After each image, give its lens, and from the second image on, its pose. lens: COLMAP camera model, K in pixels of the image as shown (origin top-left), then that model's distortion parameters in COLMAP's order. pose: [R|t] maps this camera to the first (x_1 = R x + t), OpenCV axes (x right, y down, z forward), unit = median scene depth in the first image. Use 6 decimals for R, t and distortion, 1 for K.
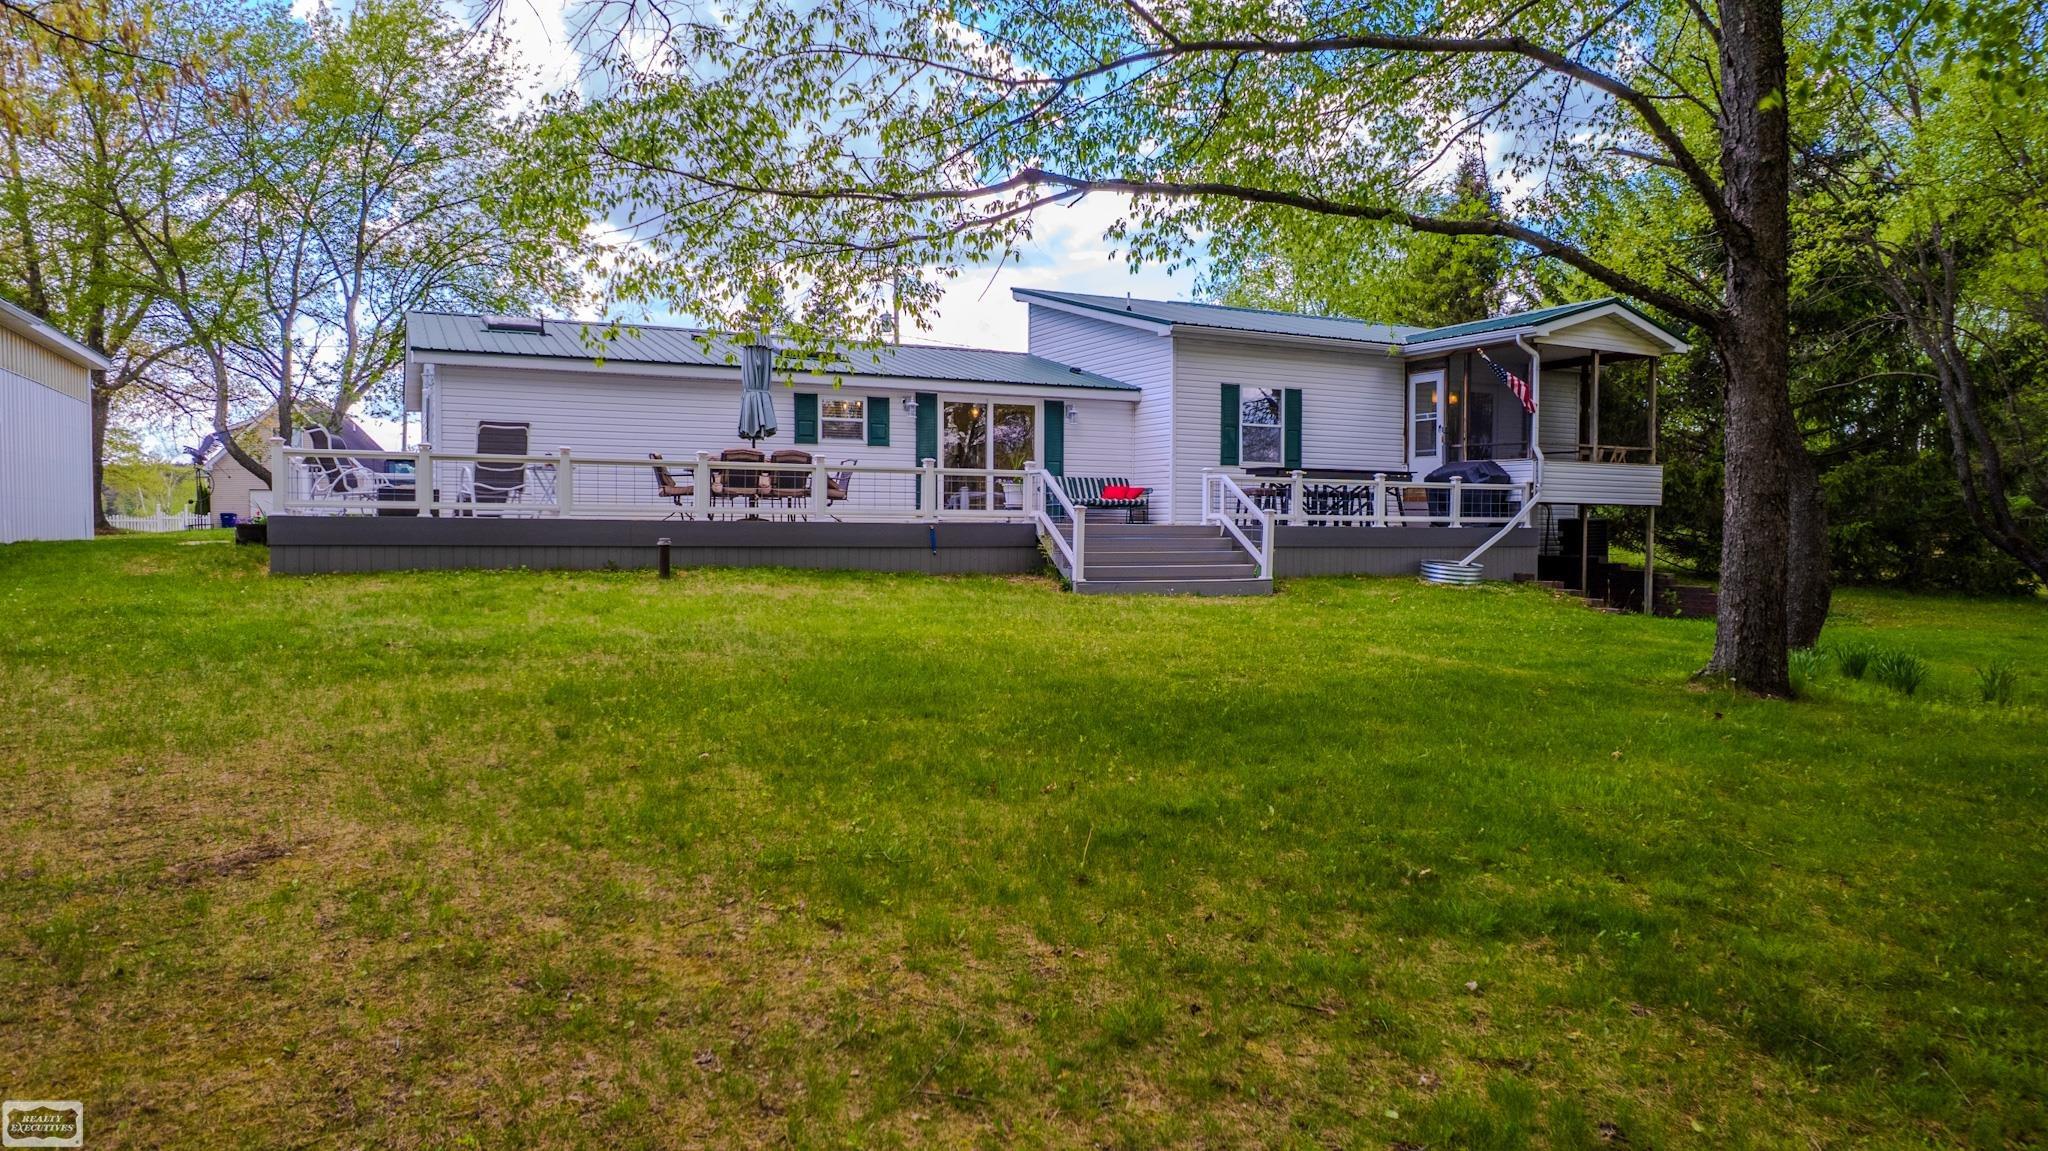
lens RADIAL K [[1510.8, 0, 1024.2], [0, 1510.8, 574.6], [0, 0, 1]] dist [-0.036216, -0.000966]
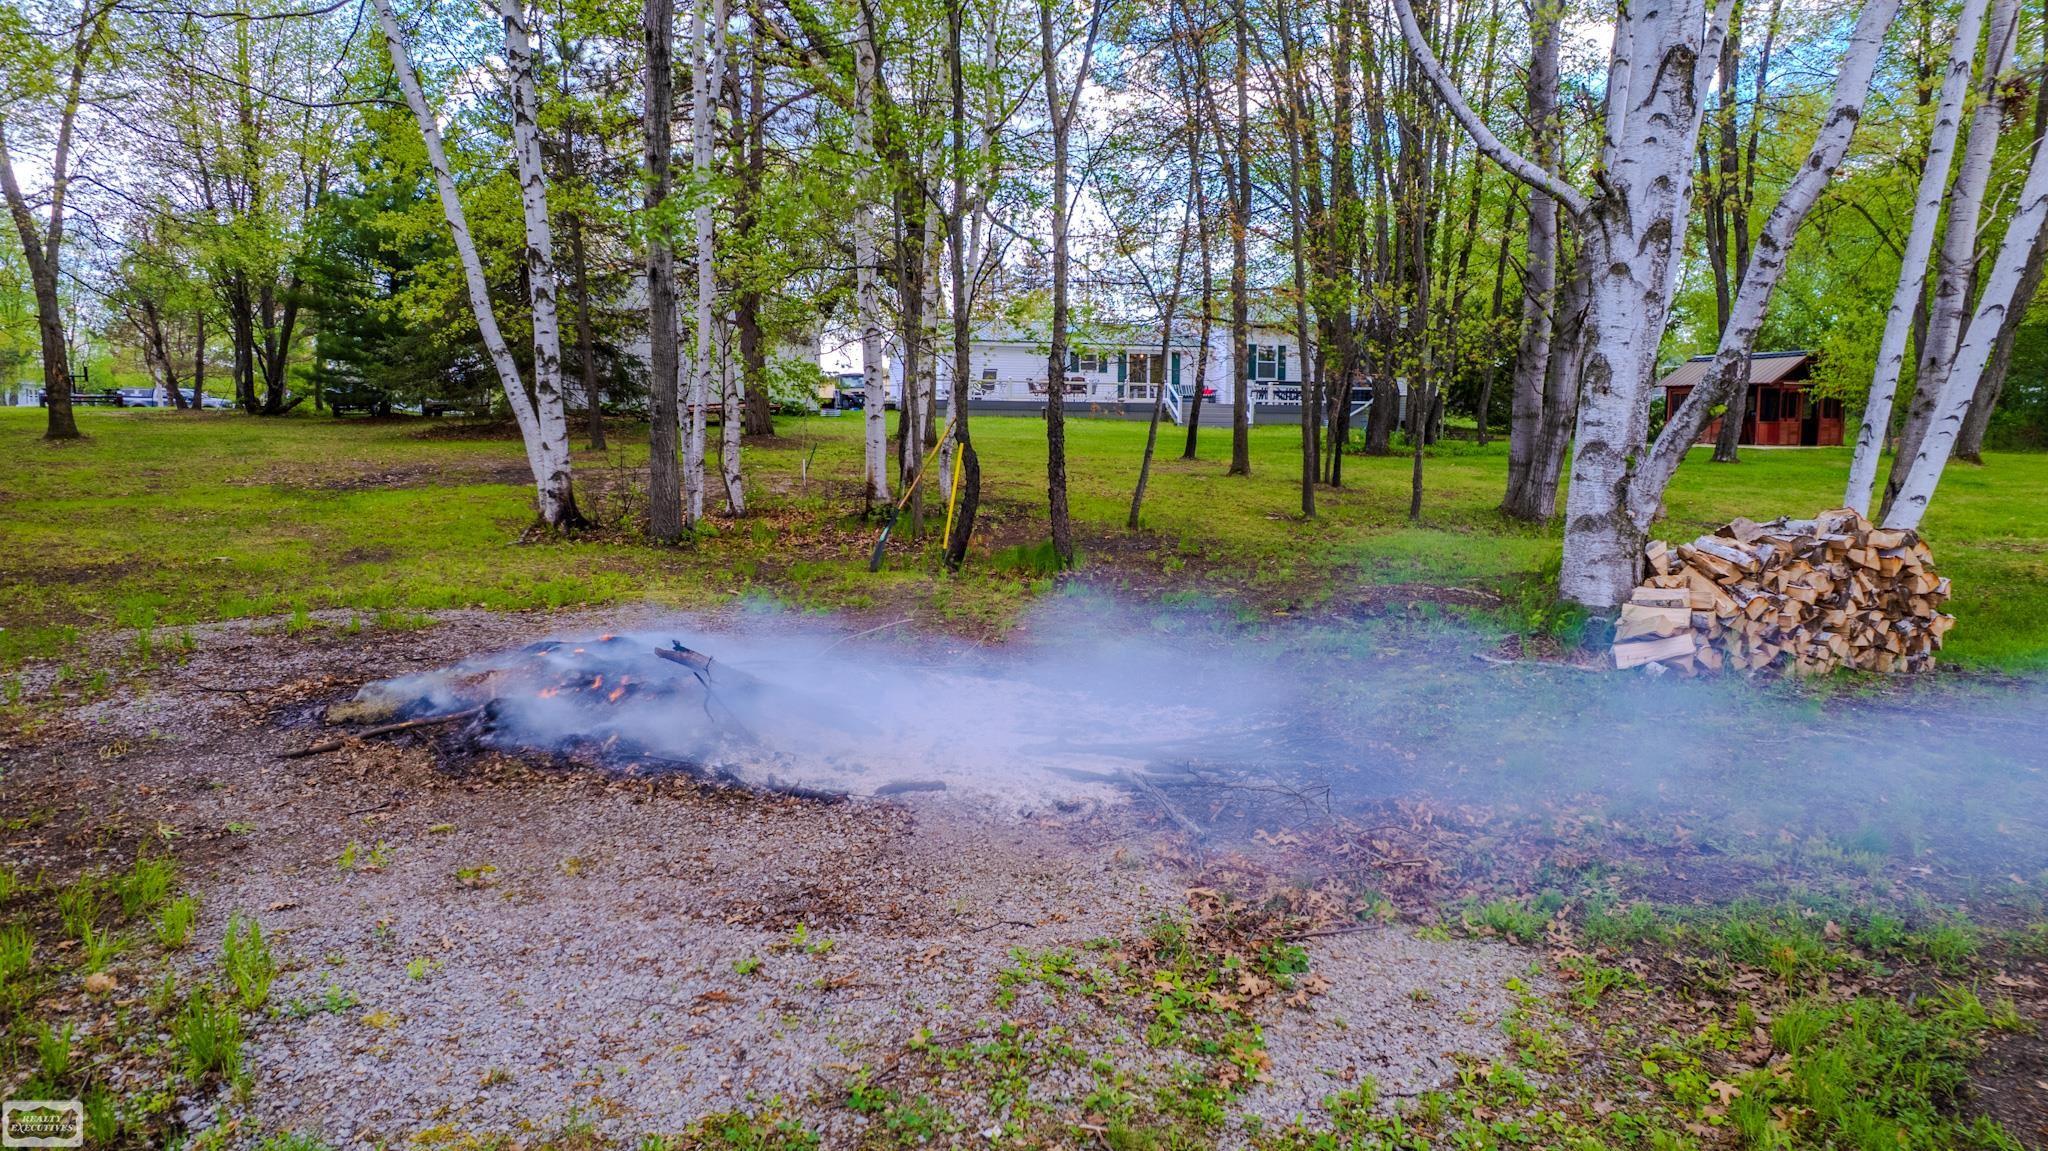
lens RADIAL K [[1510.8, 0, 1023.5], [0, 1510.8, 572.3], [0, 0, 1]] dist [-0.036216, -0.000966]
pose [[0.995329, 0.011816, -0.095814, 0.015117], [-0.005650, 0.997911, 0.064363, 0.083738], [0.096375, -0.063521, 0.993316, -1.520714]]
